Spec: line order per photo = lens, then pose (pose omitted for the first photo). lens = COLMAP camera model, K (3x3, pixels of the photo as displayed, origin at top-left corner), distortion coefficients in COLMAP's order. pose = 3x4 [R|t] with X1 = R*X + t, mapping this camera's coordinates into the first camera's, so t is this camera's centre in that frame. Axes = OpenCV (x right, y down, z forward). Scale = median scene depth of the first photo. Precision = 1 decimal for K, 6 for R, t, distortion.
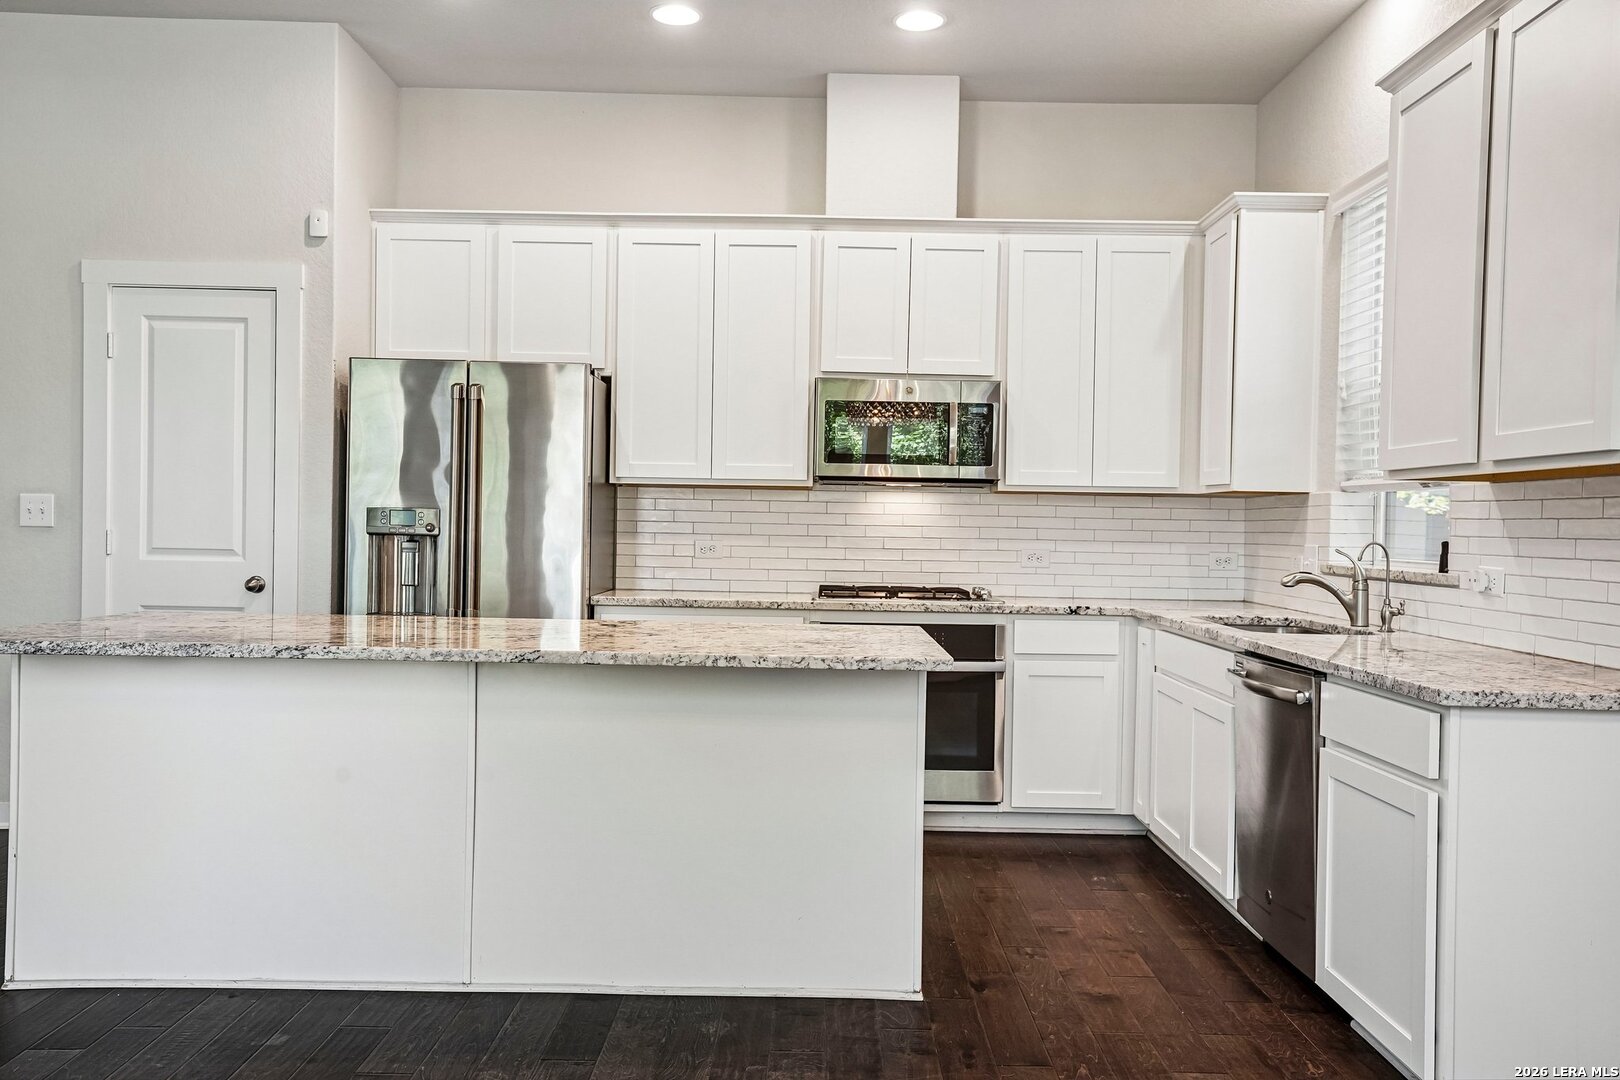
lens RADIAL K [[1338.7, 0, 809.3], [0, 1338.7, 542.1], [0, 0, 1]] dist [0.008001, 0.002335]
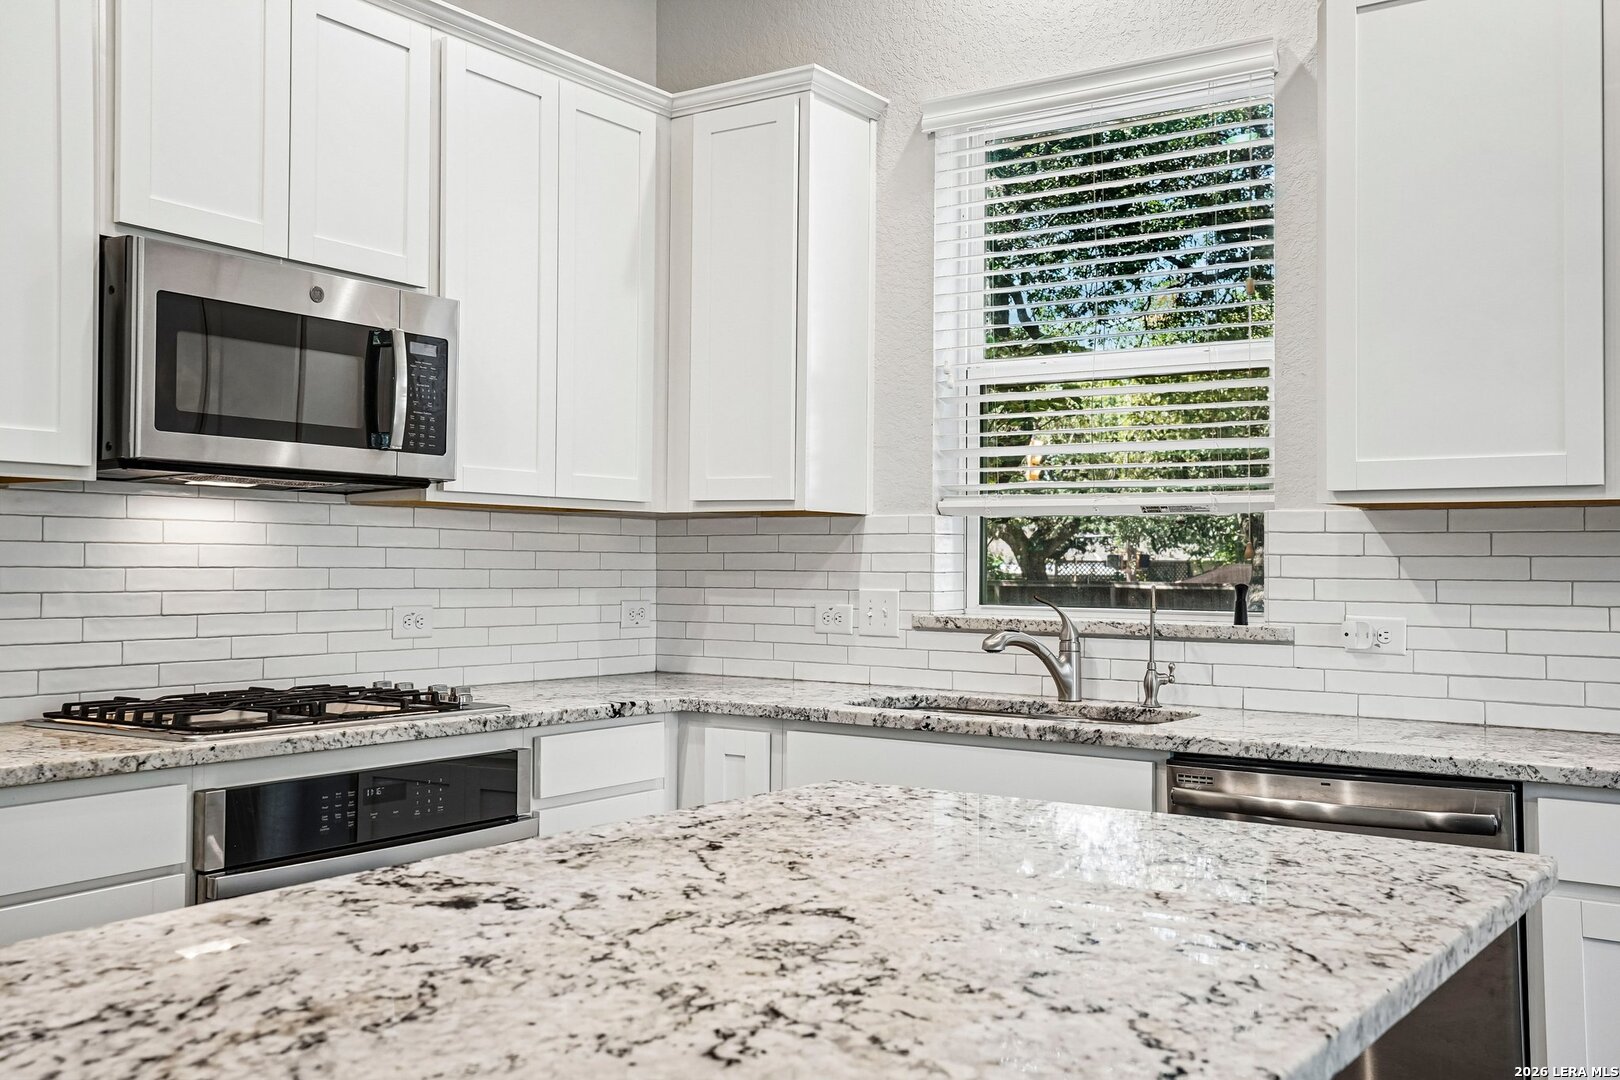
lens RADIAL K [[1543.3, 0, 811.7], [0, 1543.3, 537.4], [0, 0, 1]] dist [0.070198, 0.000000]
pose [[0.558326, 0.003530, 0.829614, -0.296714], [0.011344, 0.999865, -0.011889, -0.014381], [-0.829544, 0.016049, 0.558211, 0.524051]]
